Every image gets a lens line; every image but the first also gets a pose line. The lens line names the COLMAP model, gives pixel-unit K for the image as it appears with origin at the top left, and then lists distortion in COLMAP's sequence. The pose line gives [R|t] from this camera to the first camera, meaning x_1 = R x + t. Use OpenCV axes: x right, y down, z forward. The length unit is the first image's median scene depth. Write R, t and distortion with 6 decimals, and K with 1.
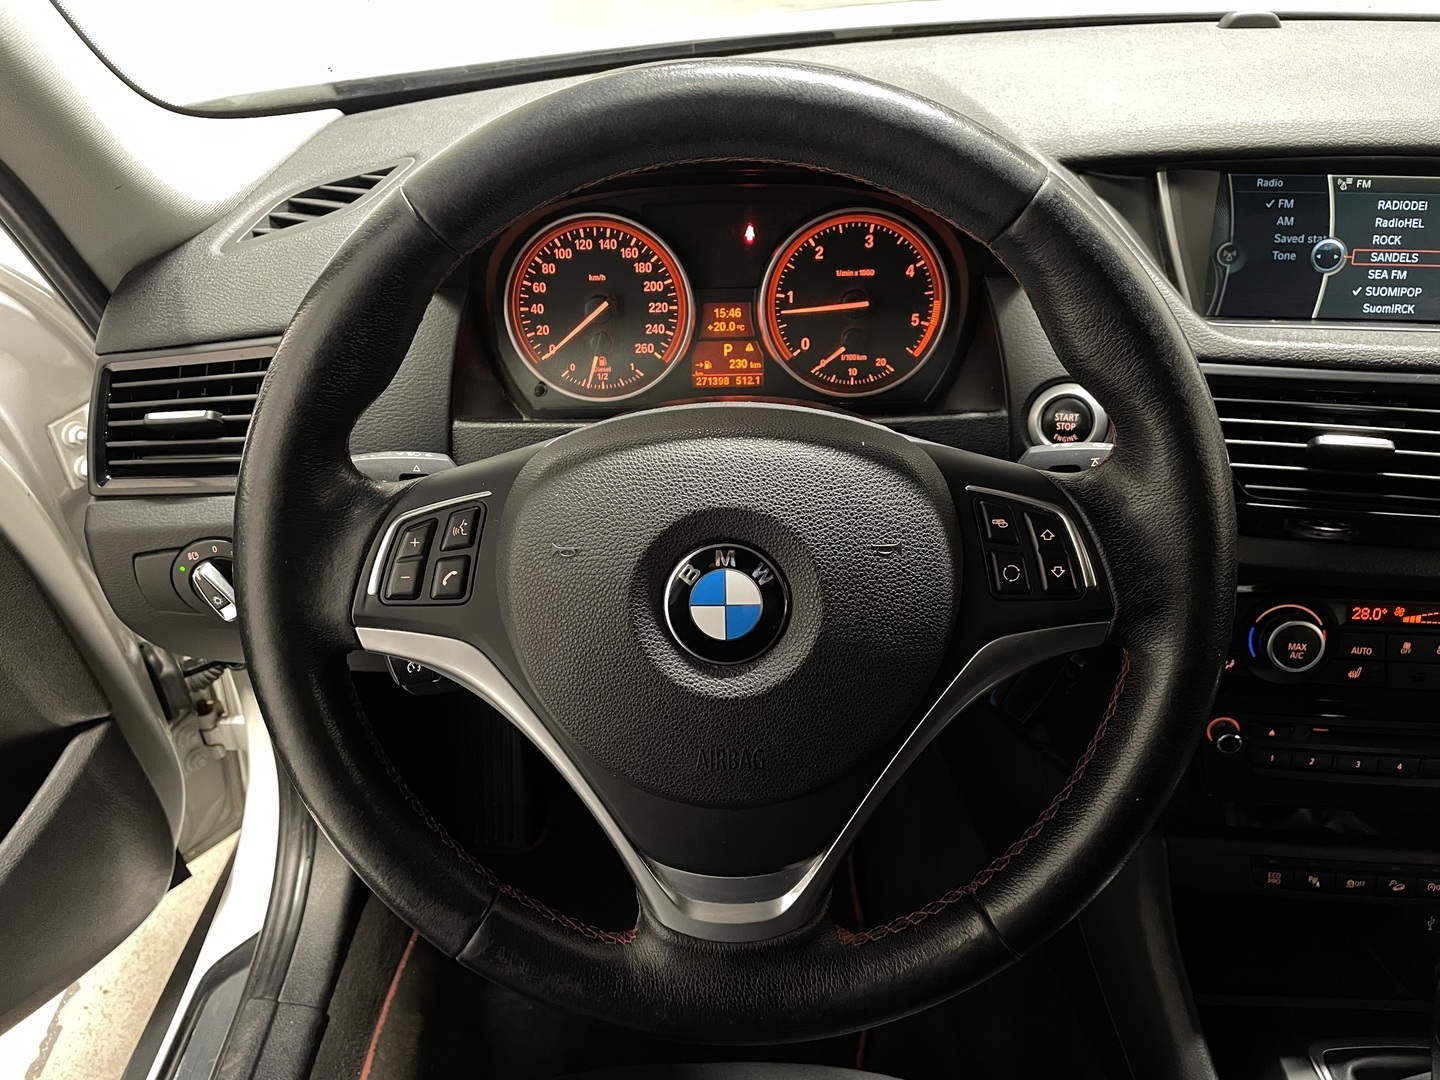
lens RADIAL K [[1112.7, 0, 720.2], [0, 1112.7, 514.5], [0, 0, 1]] dist [0.194168, -0.486942]
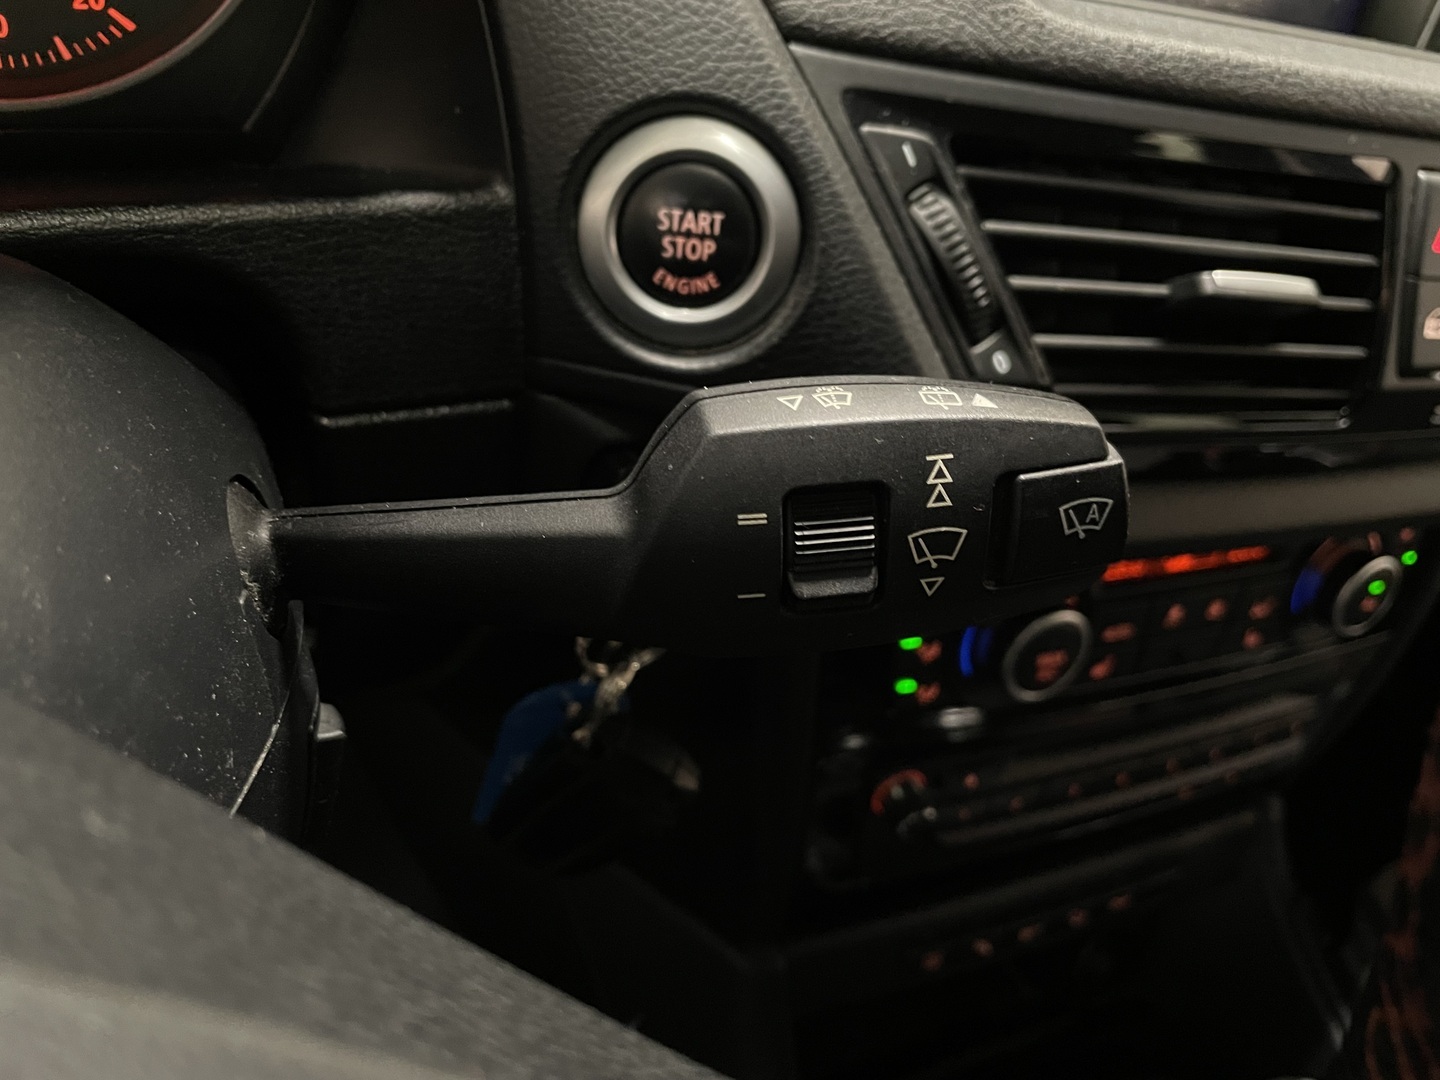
lens RADIAL K [[1124.4, 0, 718.0], [0, 1124.4, 512.6], [0, 0, 1]] dist [0.102234, -0.135248]
pose [[0.846741, -0.133041, 0.515101, 0.110961], [-0.001581, 0.967593, 0.252509, -0.079321], [-0.532003, -0.214625, 0.819091, 0.626289]]
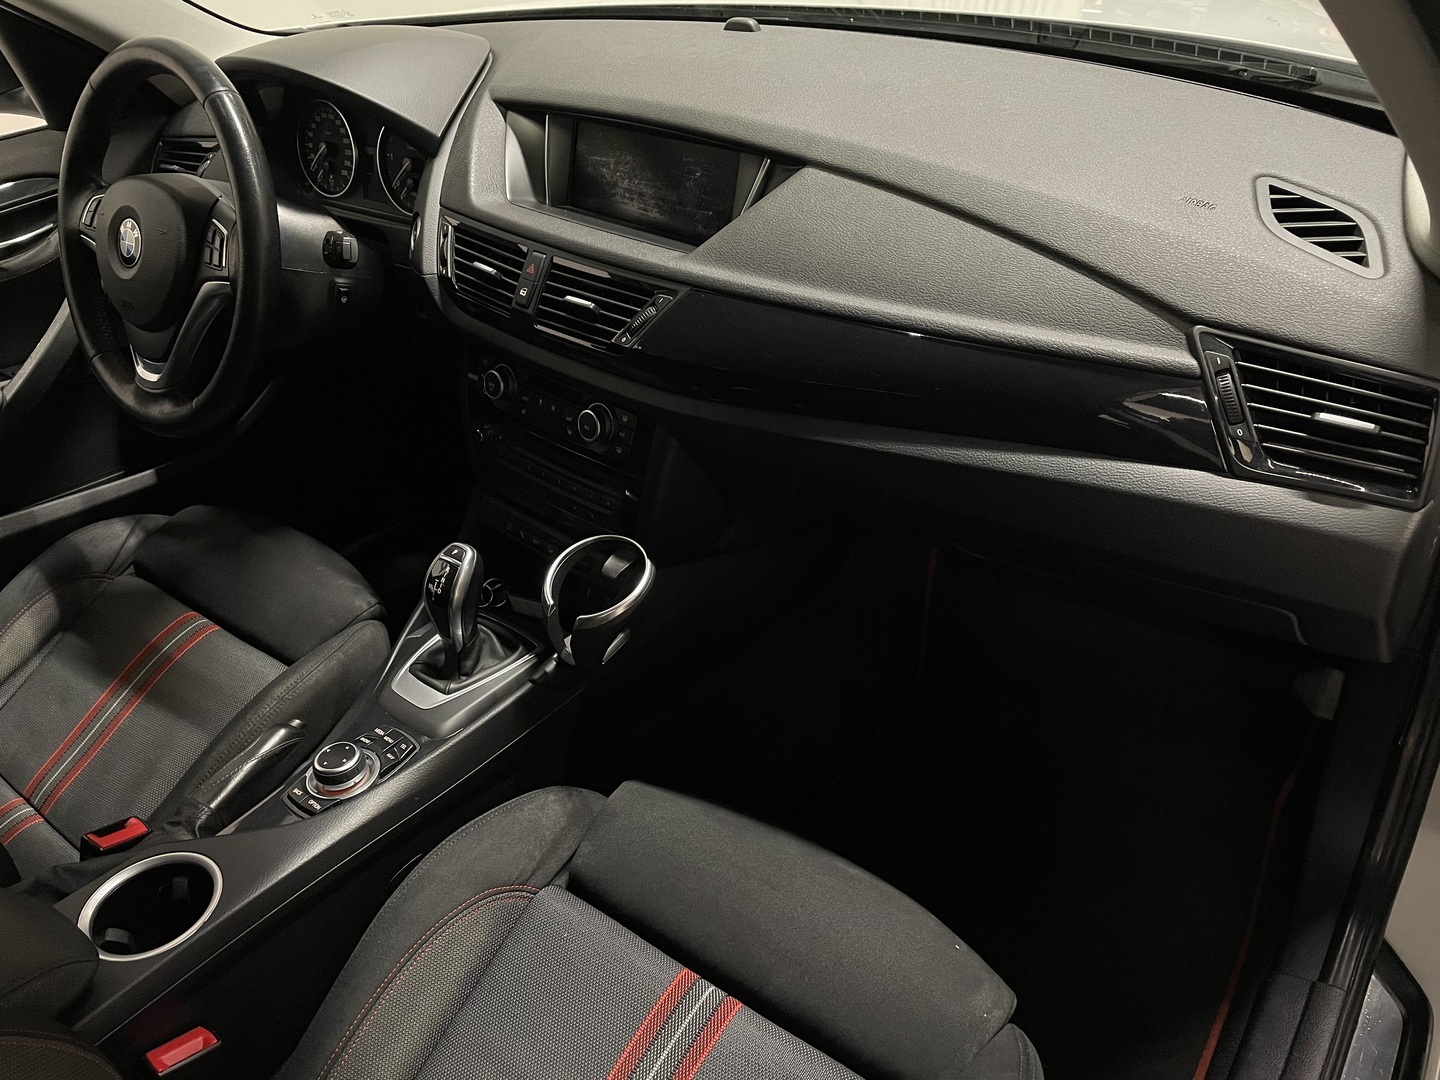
lens RADIAL K [[1124.4, 0, 718.0], [0, 1124.4, 512.6], [0, 0, 1]] dist [0.102234, -0.135248]
pose [[0.789149, 0.300800, -0.535503, 1.734655], [-0.261401, 0.953449, 0.150350, -0.053165], [0.555800, 0.021333, 0.831043, -0.292689]]
